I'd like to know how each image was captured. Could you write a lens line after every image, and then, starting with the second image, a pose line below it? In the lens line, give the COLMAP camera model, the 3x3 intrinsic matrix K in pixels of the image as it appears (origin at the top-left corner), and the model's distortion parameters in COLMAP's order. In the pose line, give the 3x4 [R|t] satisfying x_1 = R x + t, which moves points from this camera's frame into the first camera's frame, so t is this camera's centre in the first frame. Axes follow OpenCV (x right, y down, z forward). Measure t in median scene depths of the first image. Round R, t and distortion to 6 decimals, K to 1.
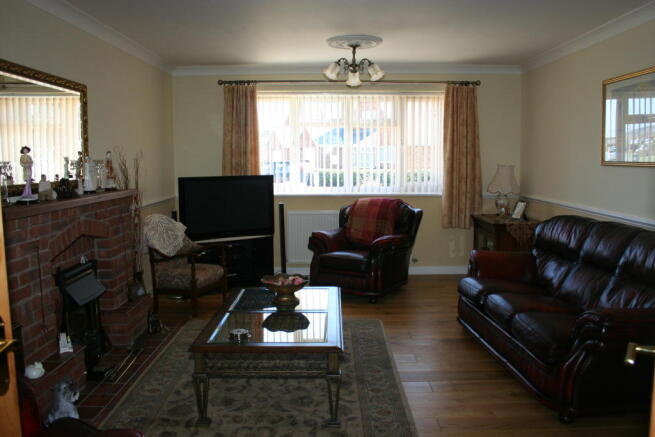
lens RADIAL K [[560.9, 0, 327.5], [0, 560.9, 218.5], [0, 0, 1]] dist [-0.089107, 0.011743]
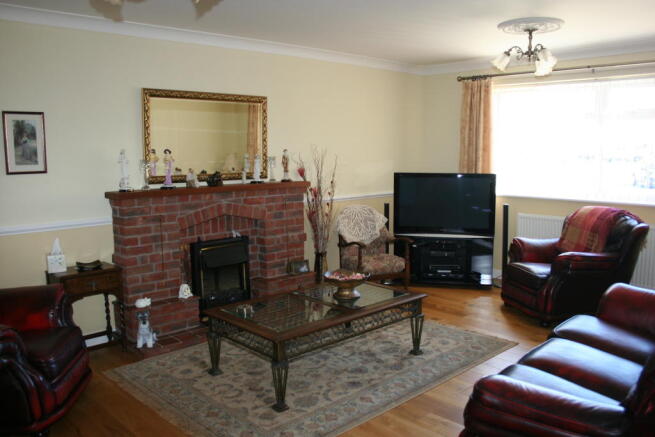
lens RADIAL K [[560.9, 0, 327.5], [0, 560.9, 218.5], [0, 0, 1]] dist [-0.089107, 0.011743]
pose [[0.686597, 0.094013, -0.720934, 0.466760], [-0.079334, 0.995371, 0.054245, -0.037002], [0.722696, 0.019950, 0.690878, 0.174980]]
